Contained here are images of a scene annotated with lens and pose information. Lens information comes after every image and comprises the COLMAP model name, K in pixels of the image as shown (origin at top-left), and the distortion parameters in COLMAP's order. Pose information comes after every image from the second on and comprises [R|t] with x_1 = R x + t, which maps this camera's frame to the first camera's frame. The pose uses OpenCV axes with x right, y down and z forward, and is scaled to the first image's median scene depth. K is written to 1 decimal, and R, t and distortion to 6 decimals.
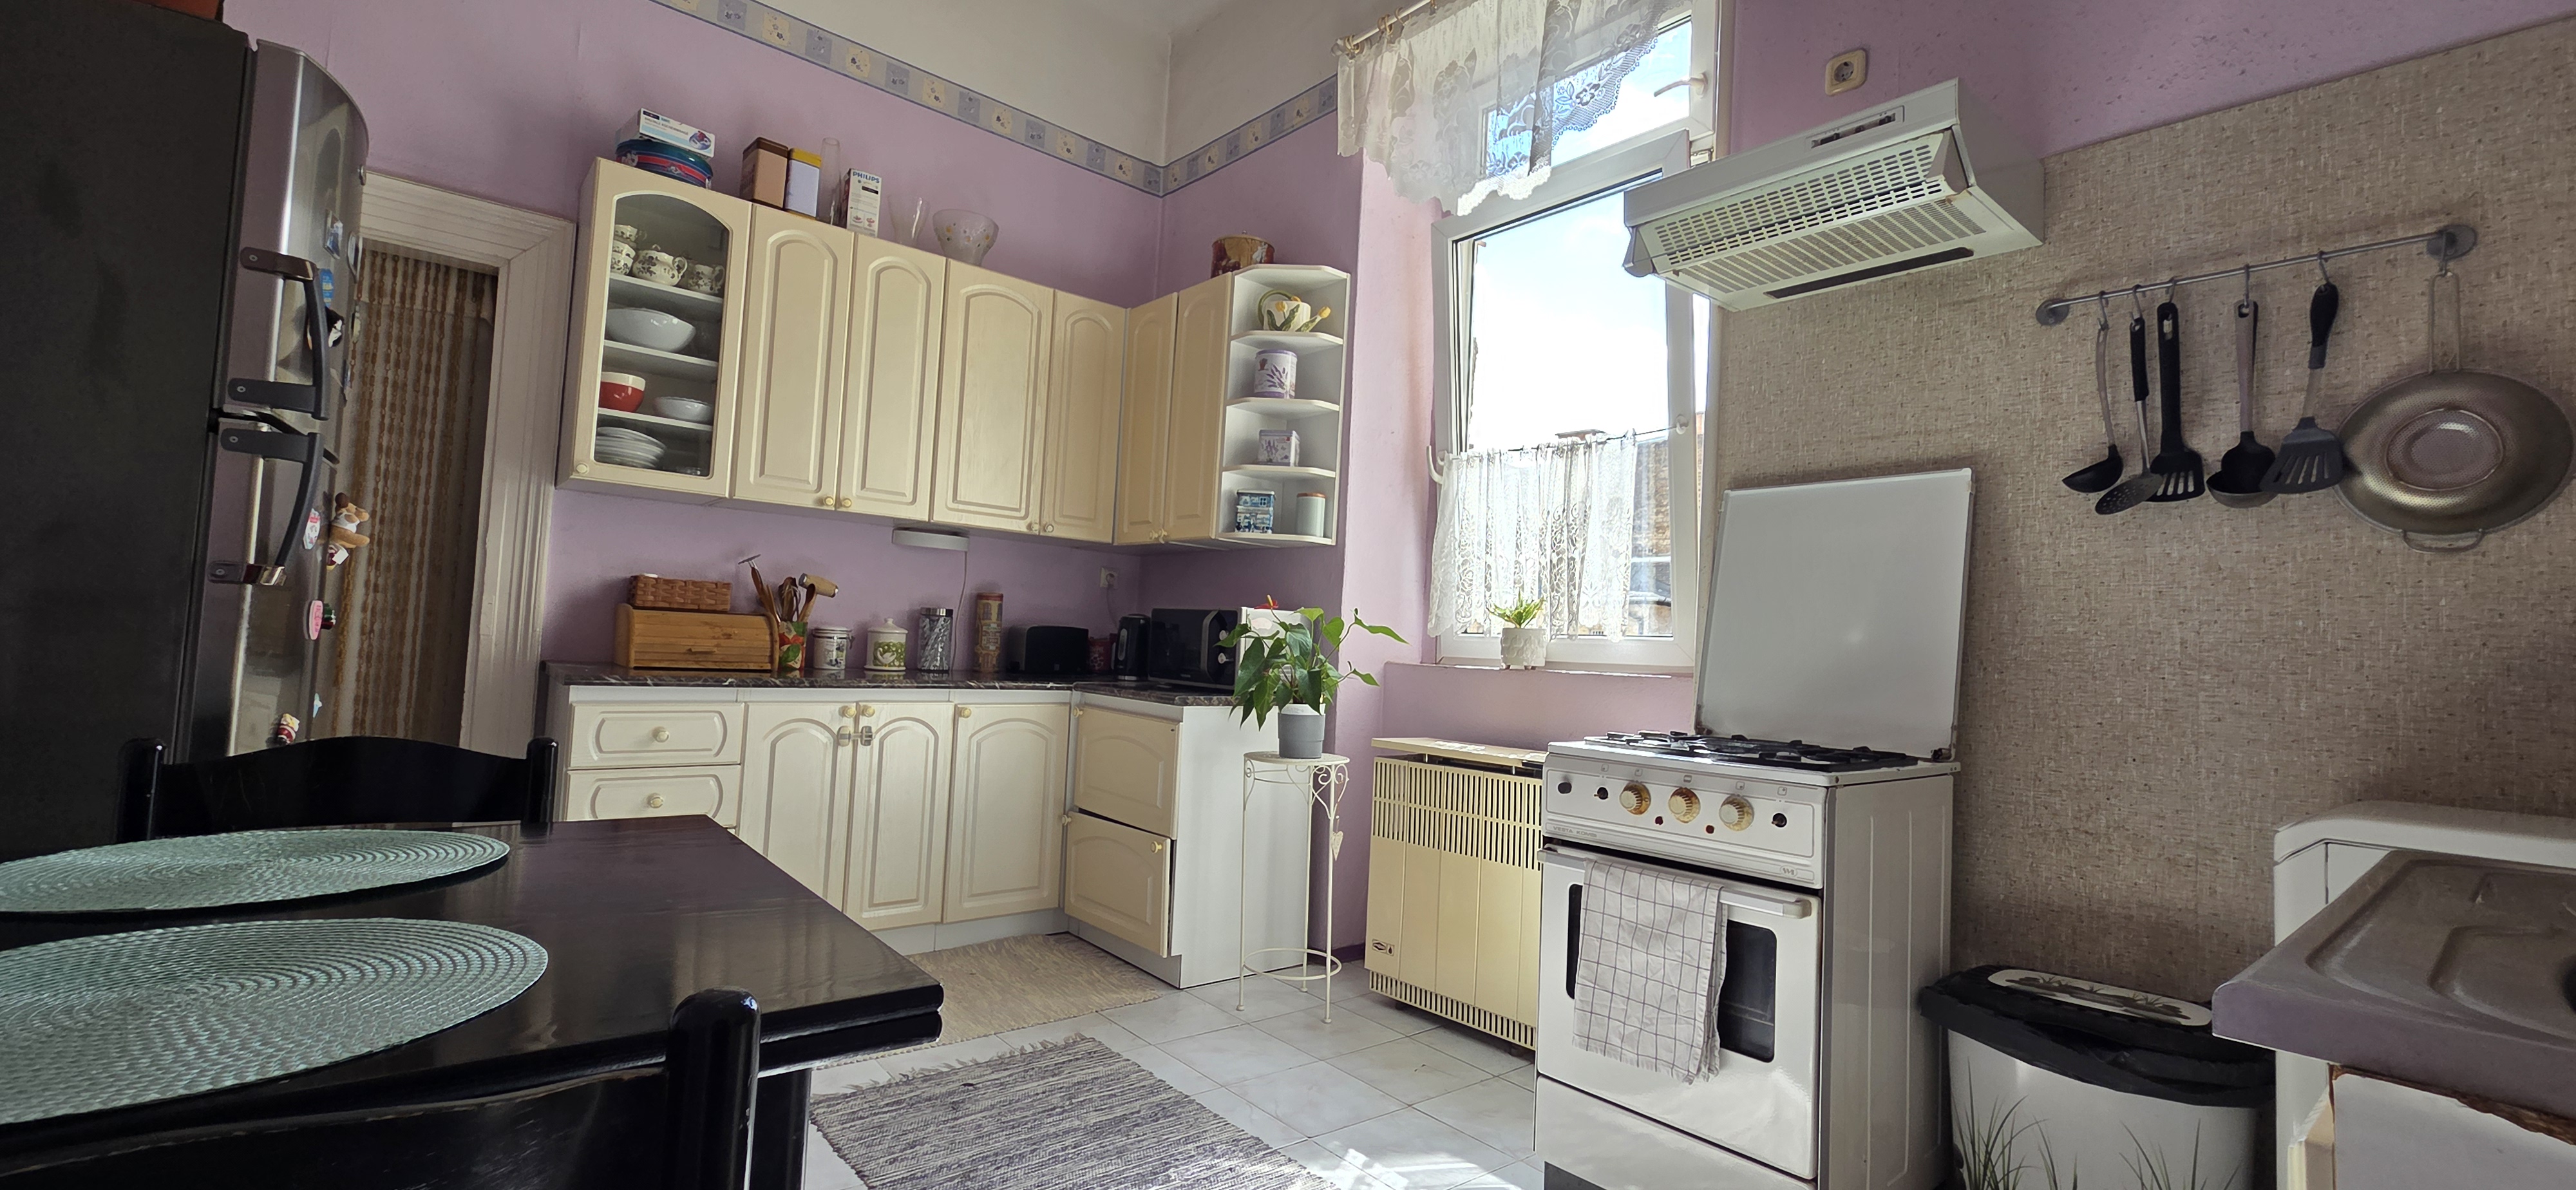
lens RADIAL K [[1069.6, 0, 1283.0], [0, 1069.6, 618.2], [0, 0, 1]] dist [-0.001503, 0.000827]
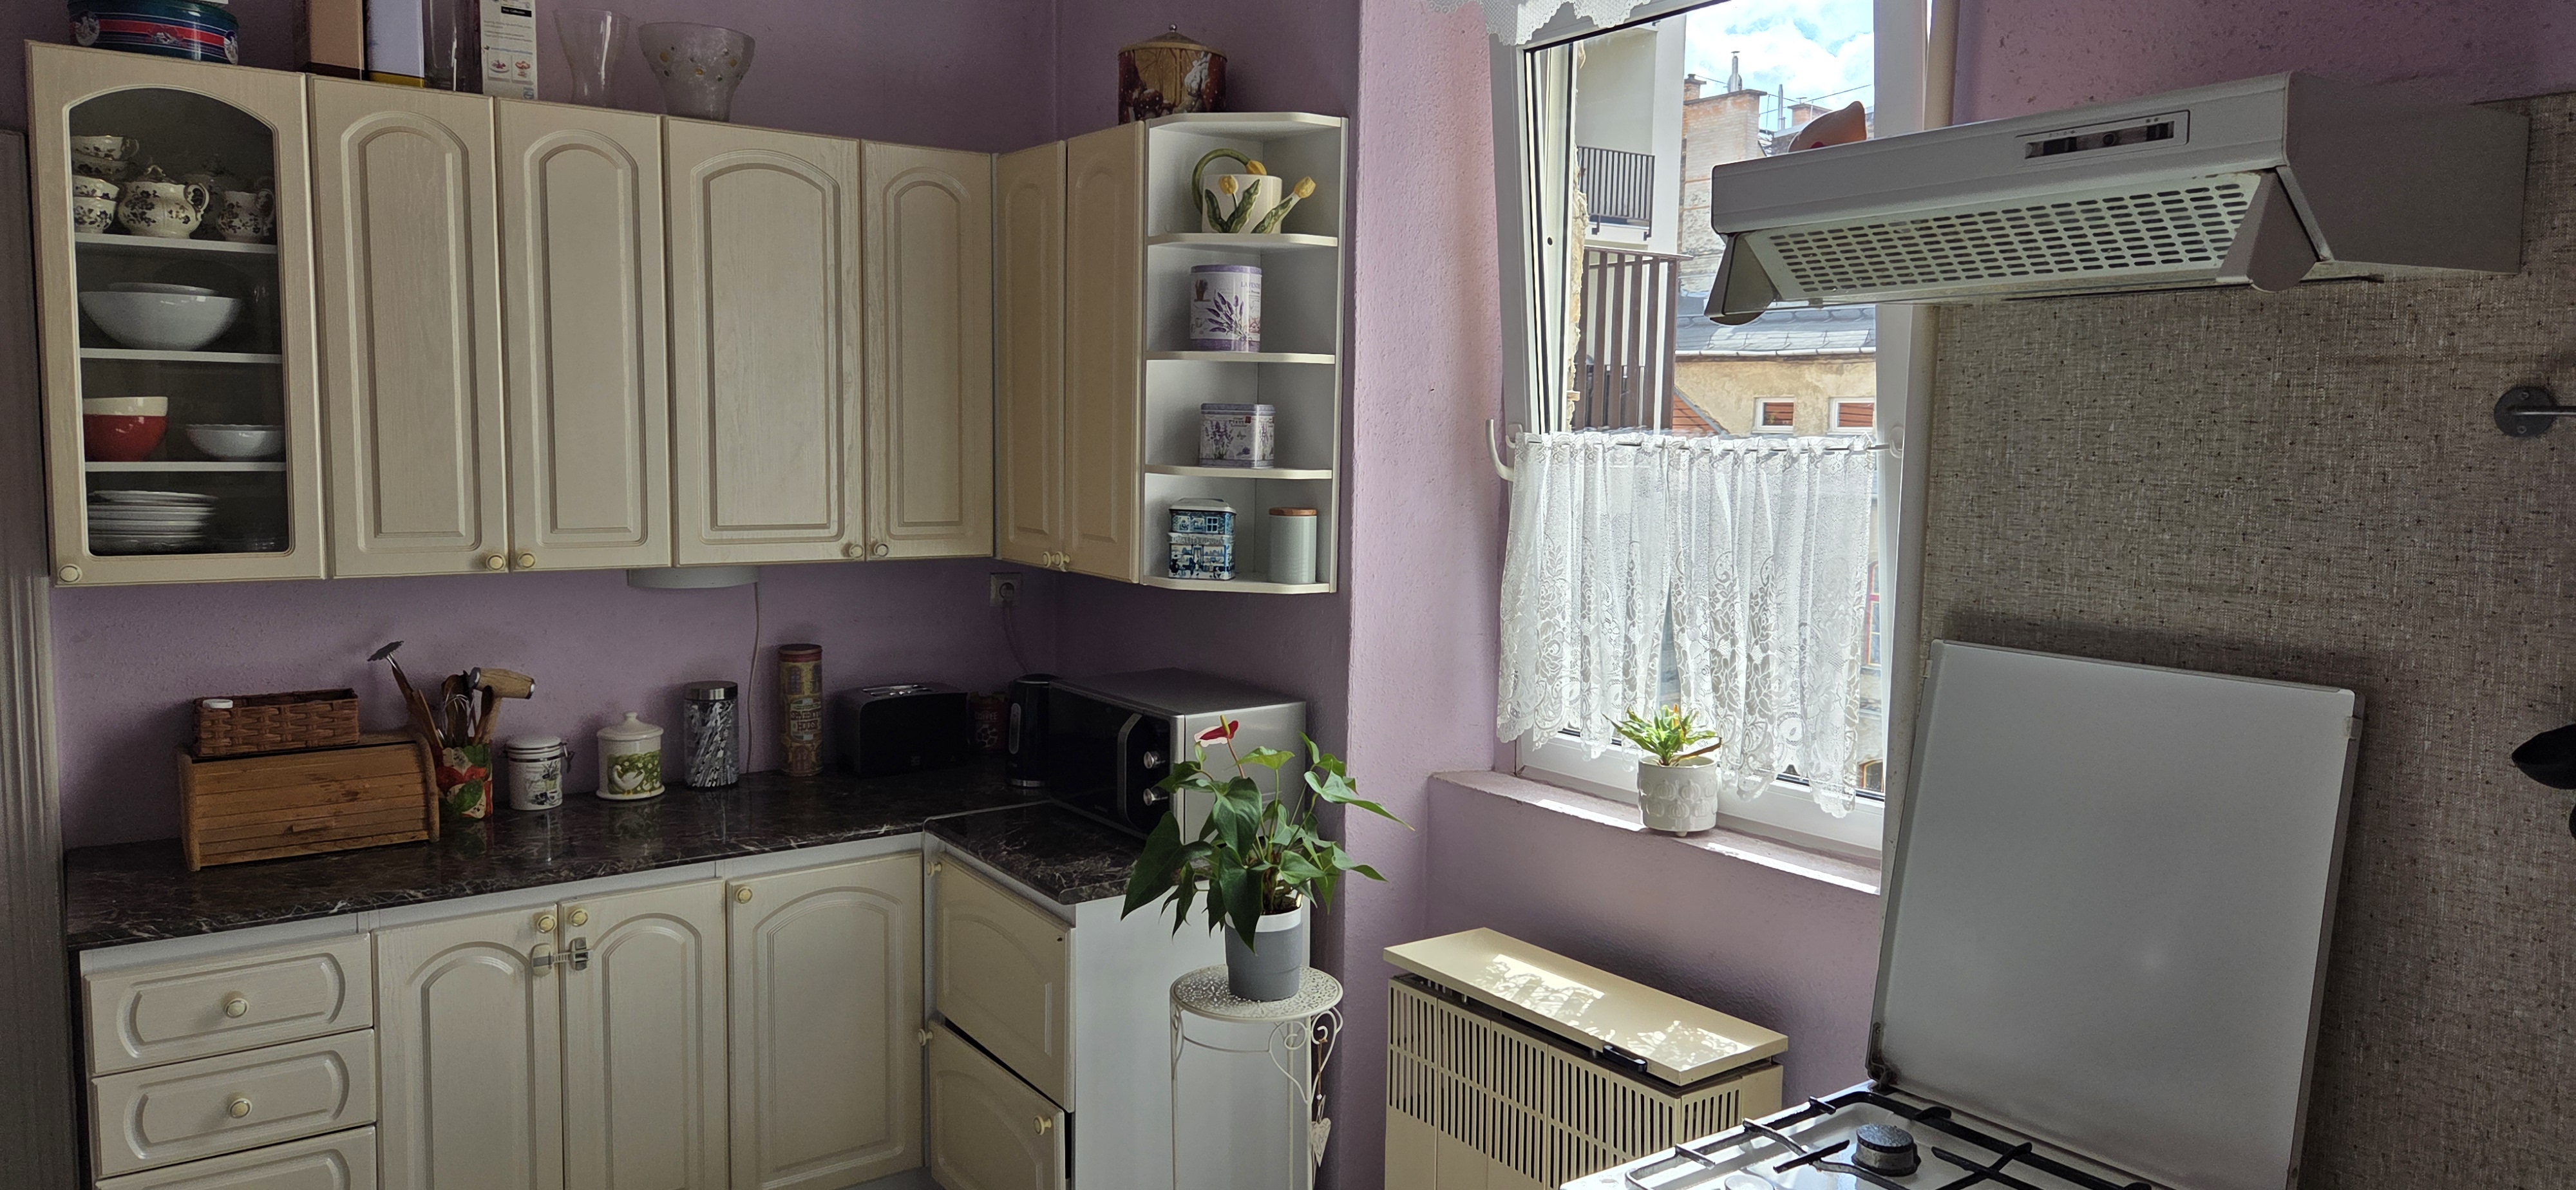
lens RADIAL K [[1725.9, 0, 1307.9], [0, 1725.9, 584.9], [0, 0, 1]] dist [0.066953, -0.049606]
pose [[0.995589, -0.026937, -0.089868, 0.124331], [0.038889, 0.990214, 0.134027, -0.209721], [0.085378, -0.136931, 0.986894, 0.053427]]
